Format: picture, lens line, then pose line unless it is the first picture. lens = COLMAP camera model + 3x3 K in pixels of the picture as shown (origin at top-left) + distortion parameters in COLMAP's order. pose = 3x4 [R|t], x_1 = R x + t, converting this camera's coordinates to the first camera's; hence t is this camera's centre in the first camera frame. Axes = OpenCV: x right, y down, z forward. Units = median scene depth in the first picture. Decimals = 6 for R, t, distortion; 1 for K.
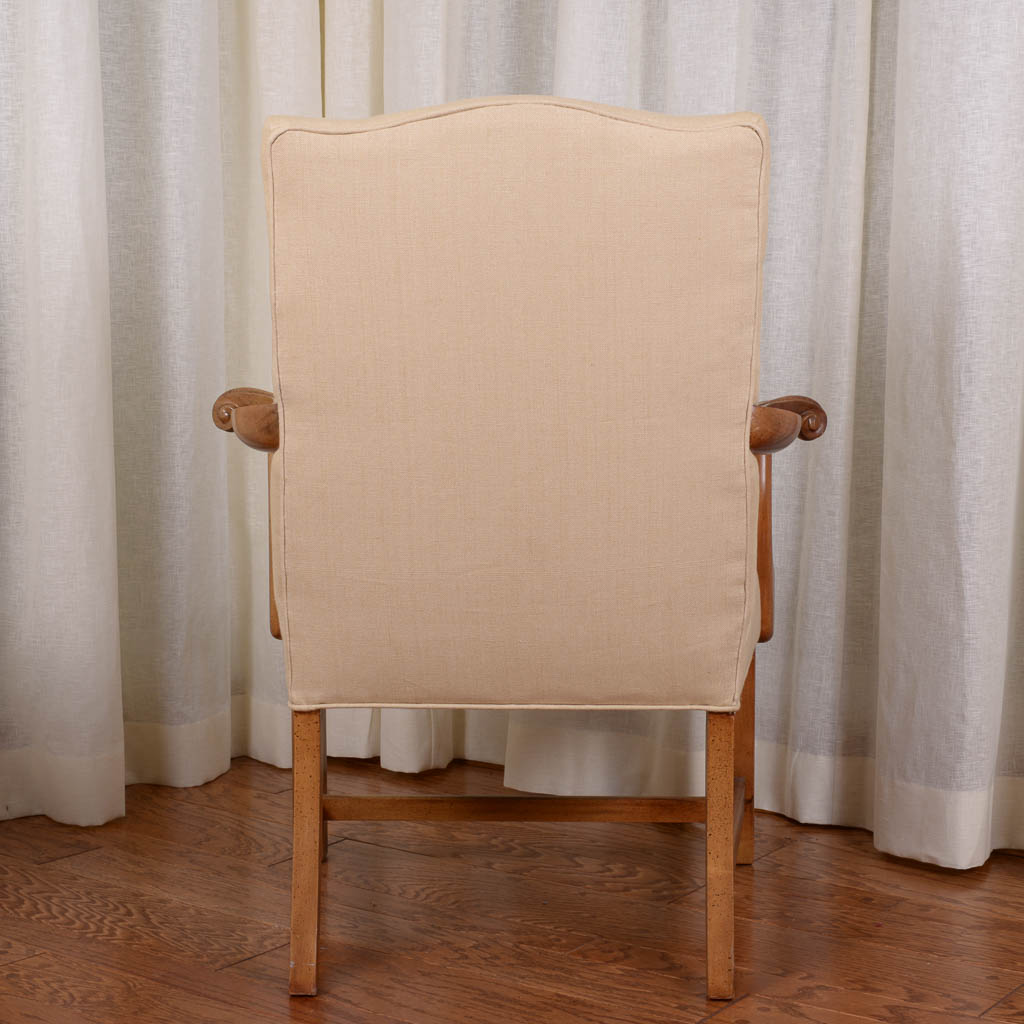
lens RADIAL K [[2044.4, 0, 505.9], [0, 2044.4, 529.4], [0, 0, 1]] dist [0.011235, 0.000000]
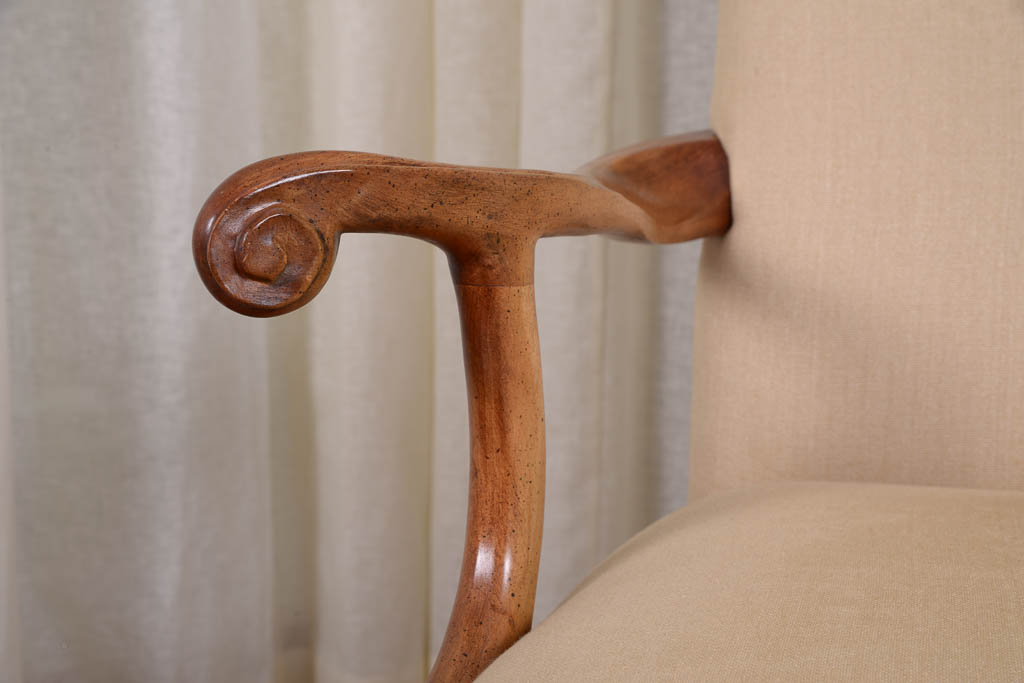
lens RADIAL K [[1722.9, 0, 515.1], [0, 1722.9, 346.3], [0, 0, 1]] dist [0.117901, 0.000000]
pose [[0.989704, 0.010929, -0.142714, 0.014411], [-0.009740, 0.999912, 0.009025, -0.023138], [0.142800, -0.007542, 0.989723, 0.595510]]
